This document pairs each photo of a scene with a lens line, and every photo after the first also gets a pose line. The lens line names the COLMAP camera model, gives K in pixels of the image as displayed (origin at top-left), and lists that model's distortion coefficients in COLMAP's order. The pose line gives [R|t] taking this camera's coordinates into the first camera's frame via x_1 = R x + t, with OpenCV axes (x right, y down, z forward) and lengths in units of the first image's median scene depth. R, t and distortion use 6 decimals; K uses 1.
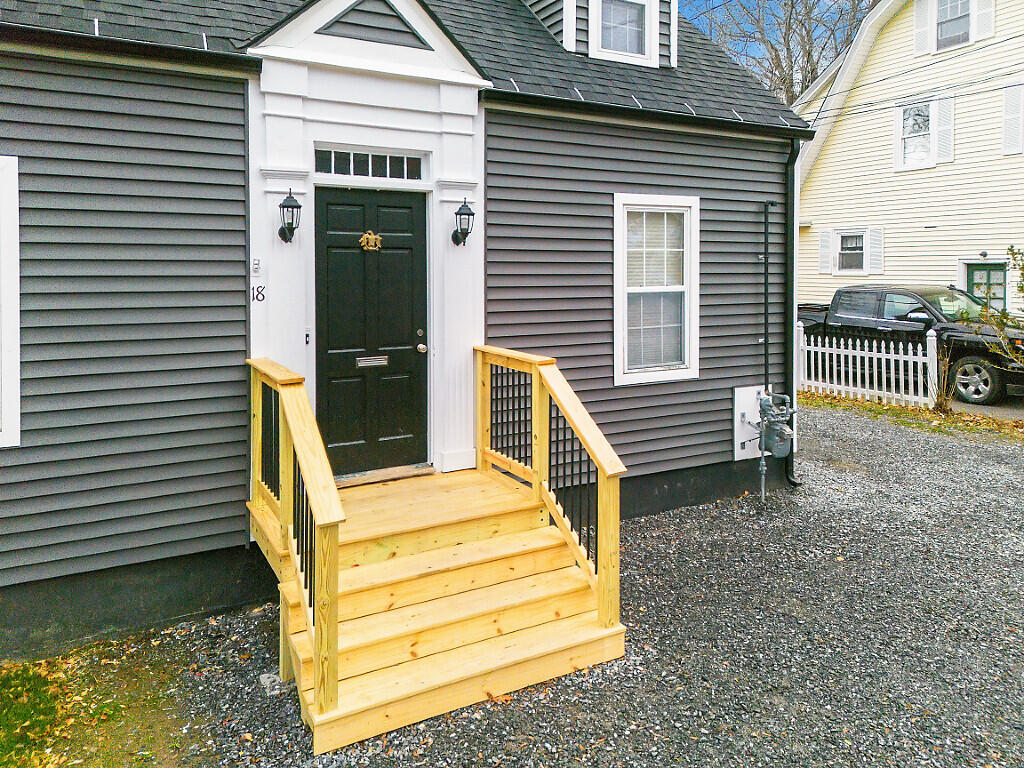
lens RADIAL K [[752.1, 0, 517.8], [0, 752.1, 280.9], [0, 0, 1]] dist [0.090364, -0.090320]
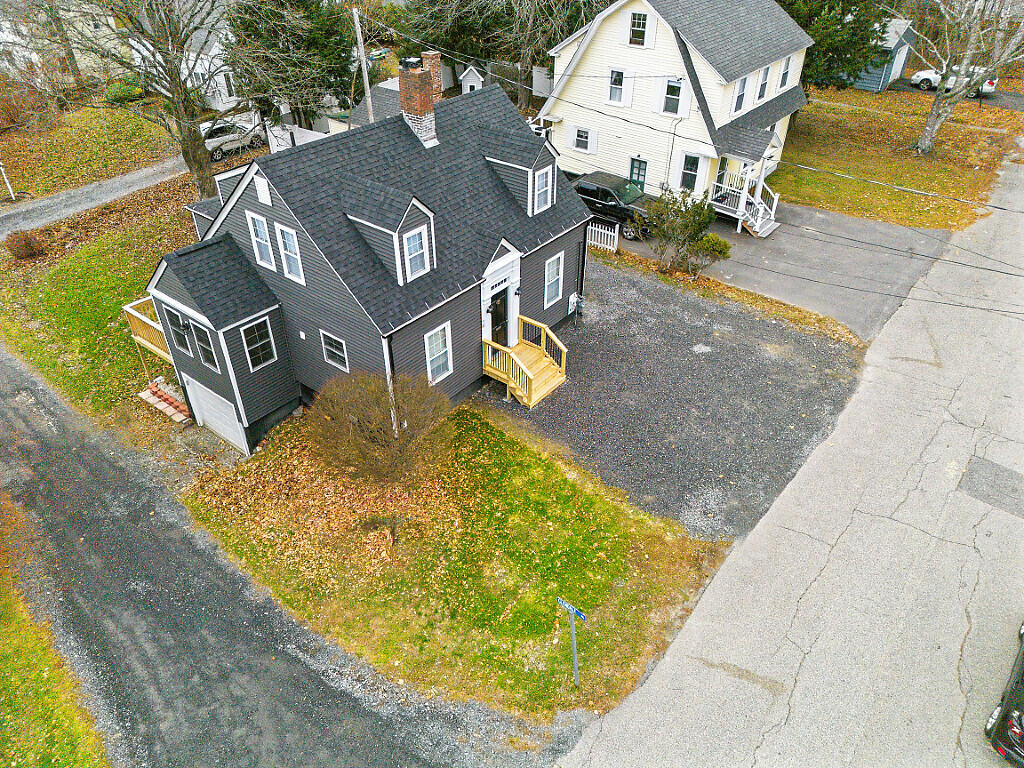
lens RADIAL K [[716.3, 0, 514.5], [0, 716.3, 381.1], [0, 0, 1]] dist [0.082784, -0.078001]
pose [[0.922577, -0.223286, 0.314634, -1.258003], [0.003961, 0.820950, 0.570987, -1.674896], [-0.385792, -0.525533, 0.758274, -1.874564]]
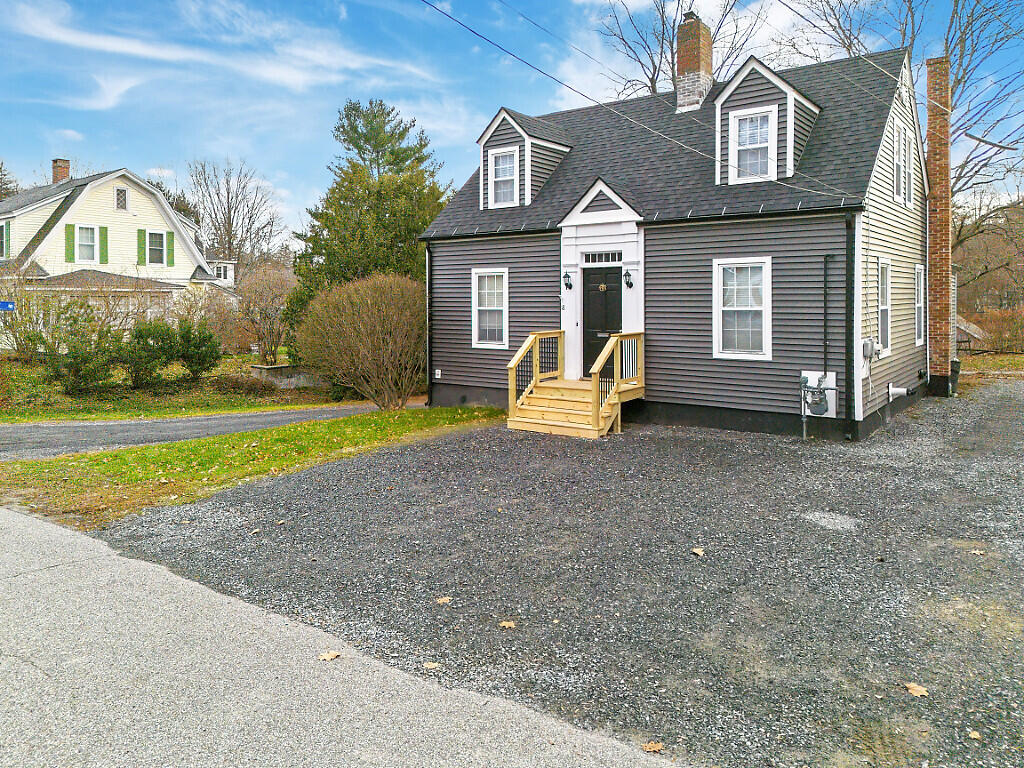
lens RADIAL K [[748.0, 0, 511.5], [0, 748.0, 309.8], [0, 0, 1]] dist [0.085087, -0.093891]
pose [[0.411930, 0.011960, -0.911137, 1.827701], [-0.010605, 0.999909, 0.008331, 0.004178], [0.911154, 0.006231, 0.412020, -0.297159]]
